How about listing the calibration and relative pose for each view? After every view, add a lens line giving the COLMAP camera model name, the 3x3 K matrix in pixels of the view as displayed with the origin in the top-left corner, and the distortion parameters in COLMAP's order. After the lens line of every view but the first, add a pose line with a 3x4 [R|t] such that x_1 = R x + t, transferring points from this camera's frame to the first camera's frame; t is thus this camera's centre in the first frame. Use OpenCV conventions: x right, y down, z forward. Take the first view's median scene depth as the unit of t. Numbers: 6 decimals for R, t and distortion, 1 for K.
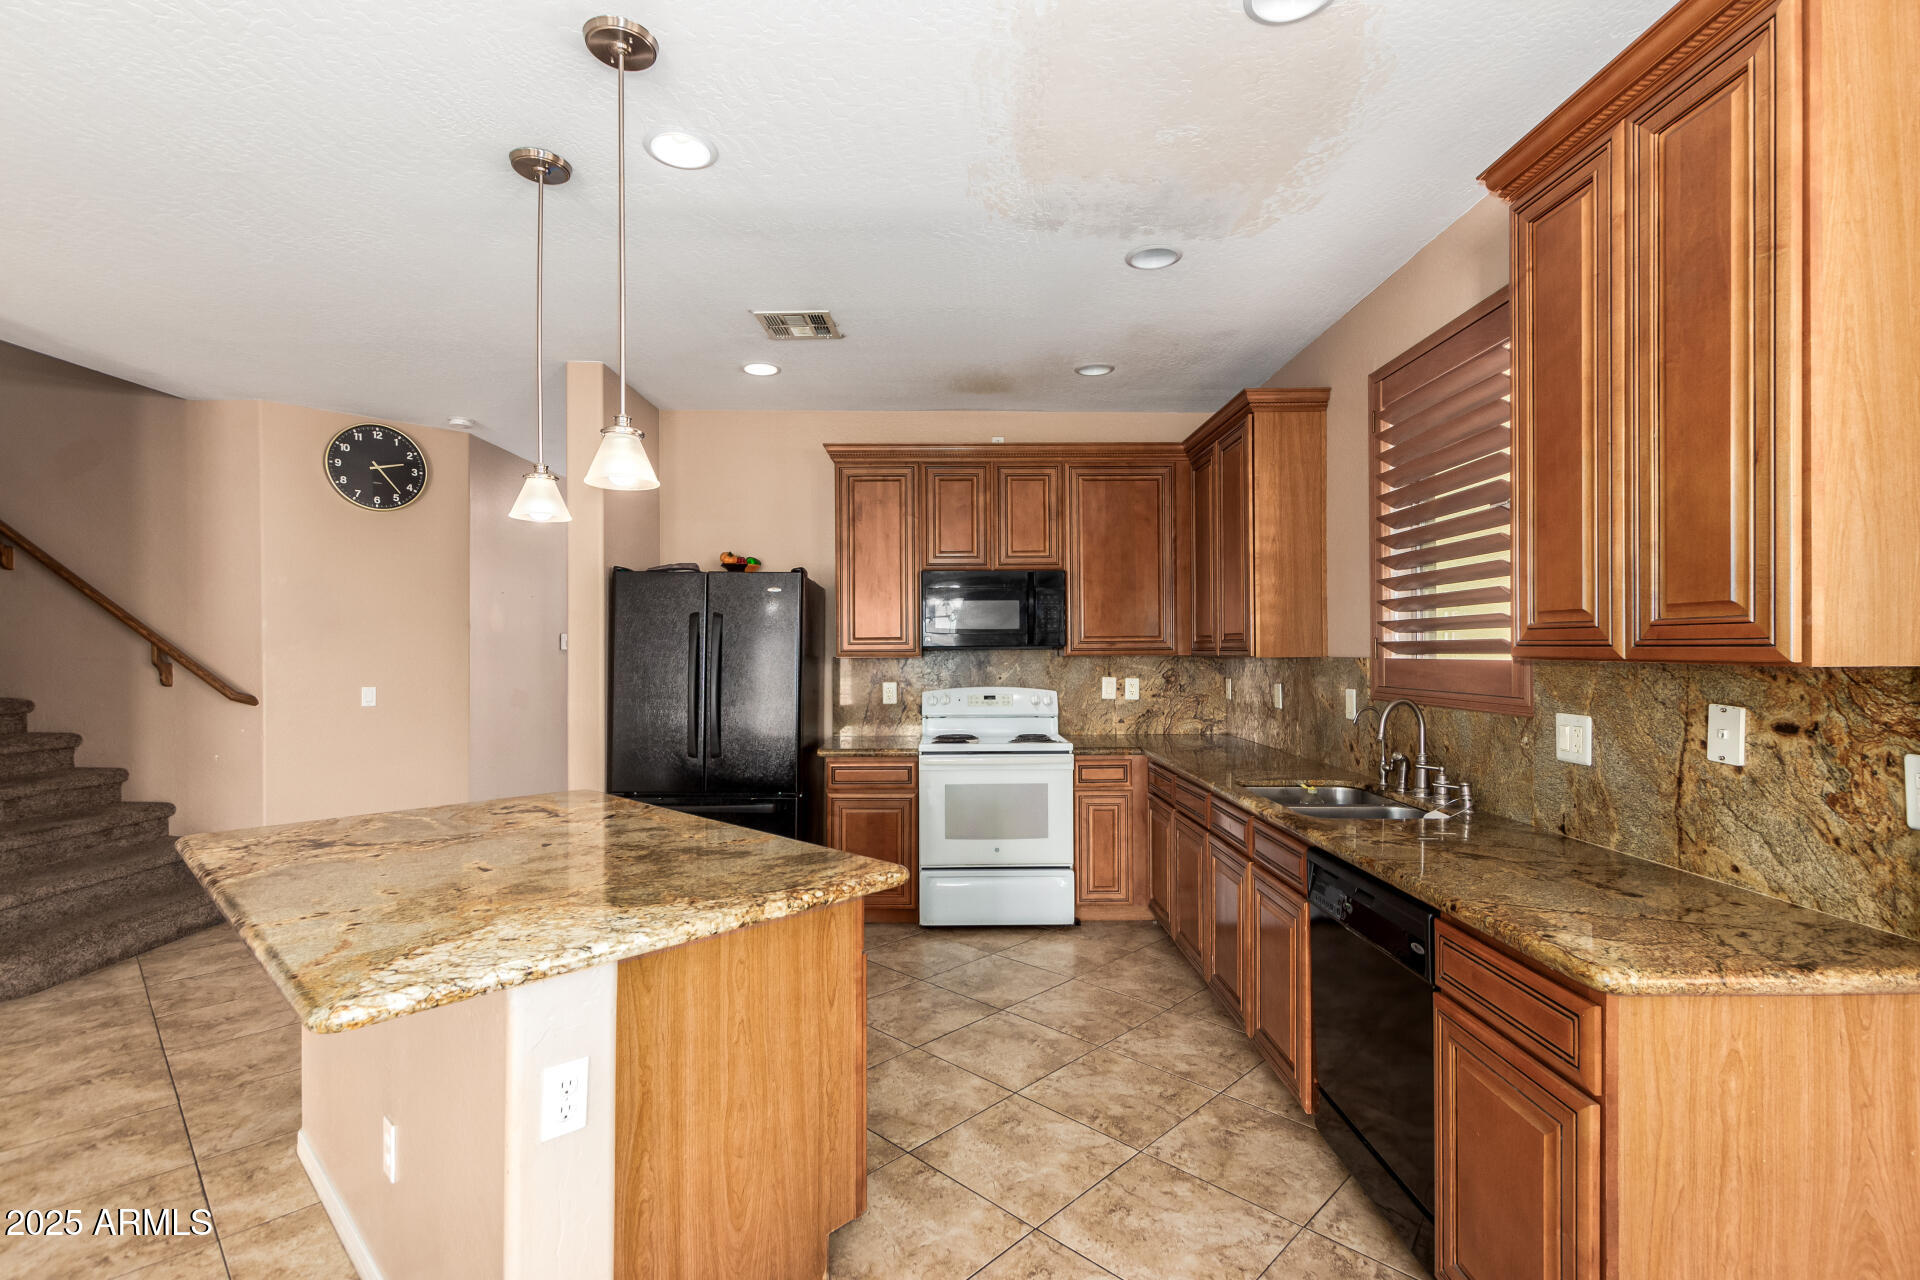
lens RADIAL K [[872.8, 0, 959.7], [0, 872.8, 648.9], [0, 0, 1]] dist [0.001702, 0.000045]
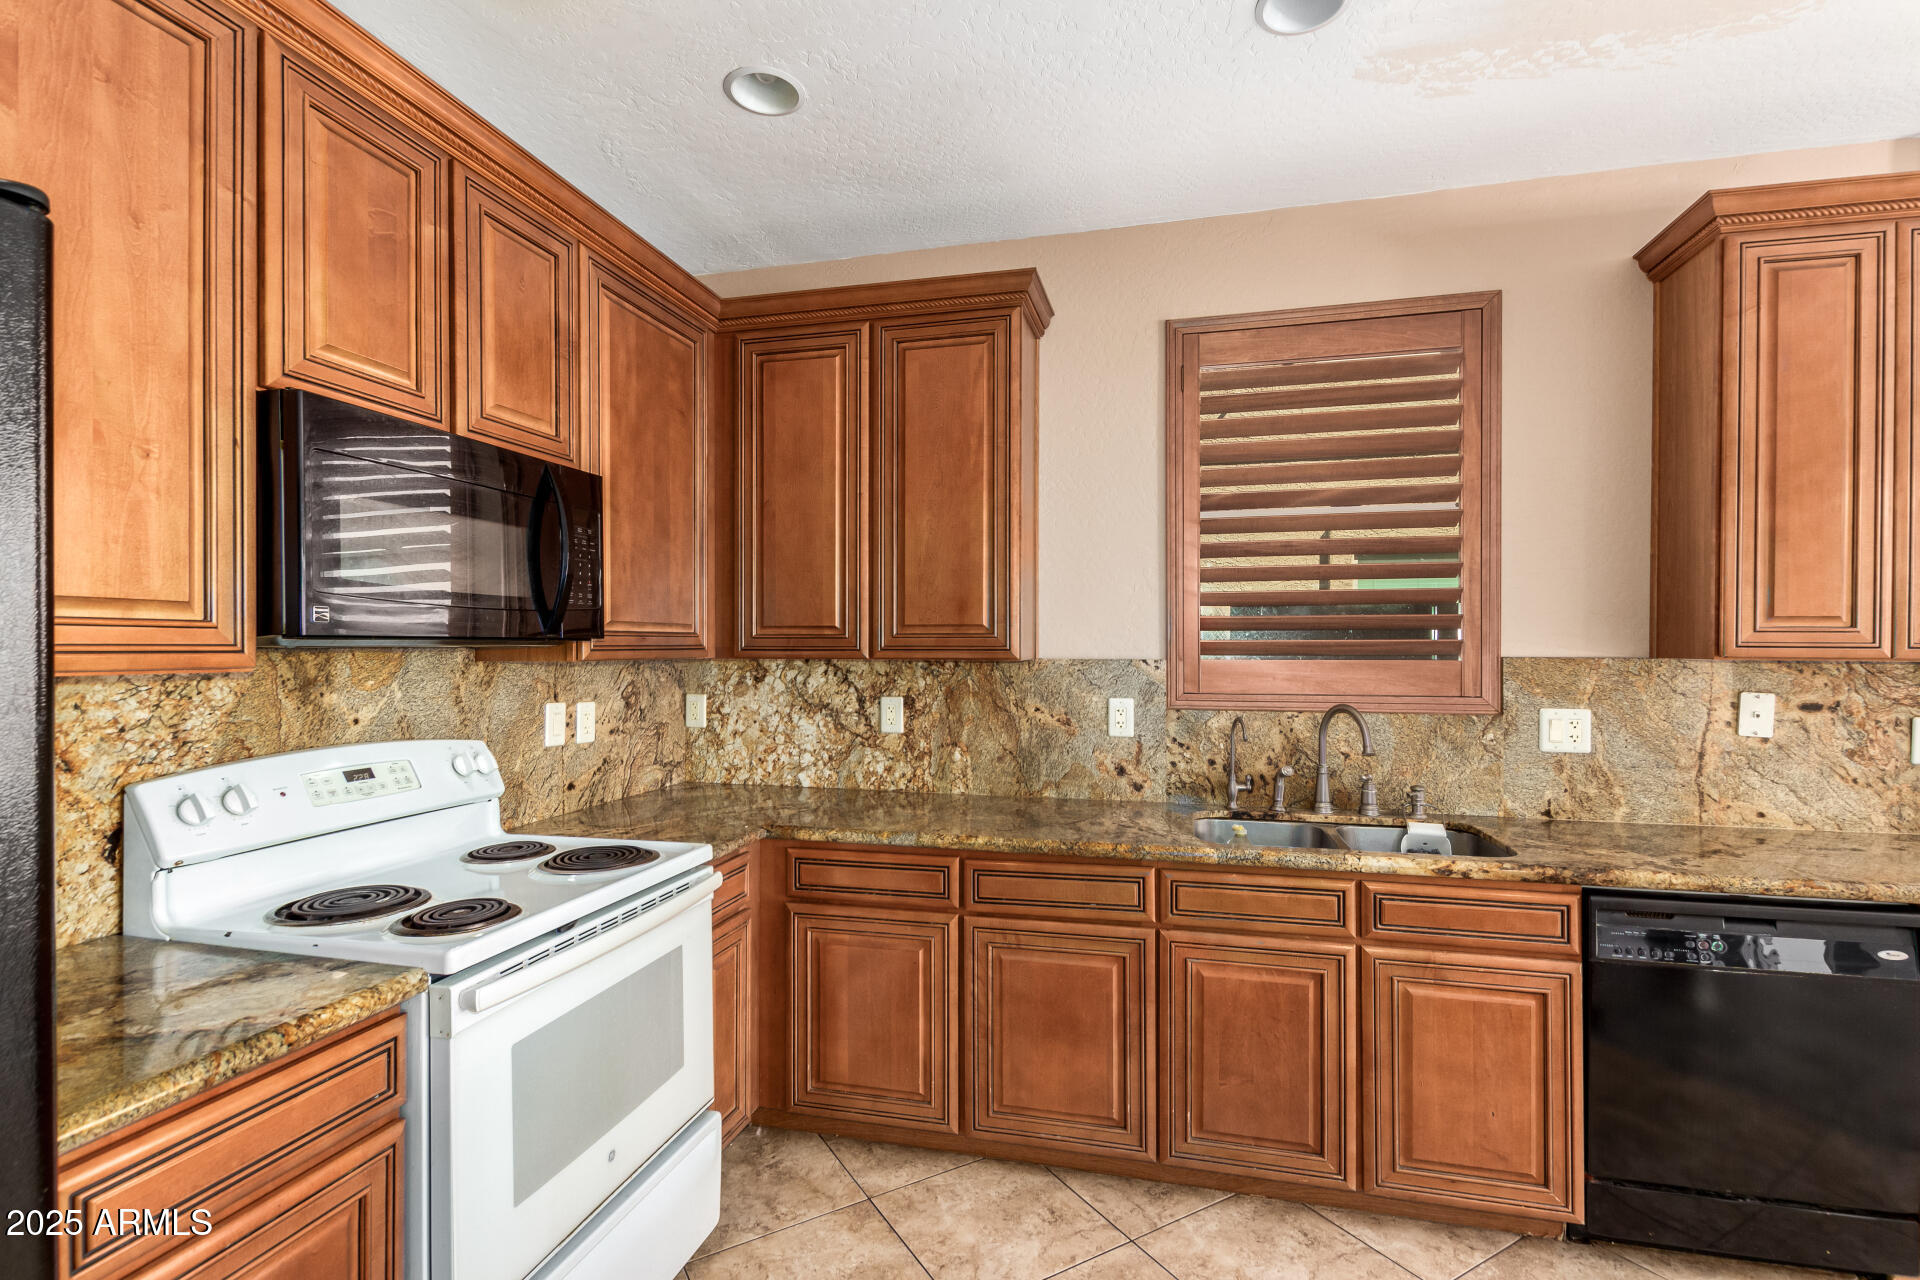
lens RADIAL K [[872.8, 0, 959.7], [0, 872.8, 648.9], [0, 0, 1]] dist [0.001702, 0.000045]
pose [[0.264080, 0.002905, 0.964496, -0.652943], [-0.003176, 0.999993, -0.002142, 0.003938], [-0.964496, -0.002498, 0.264087, 1.641146]]
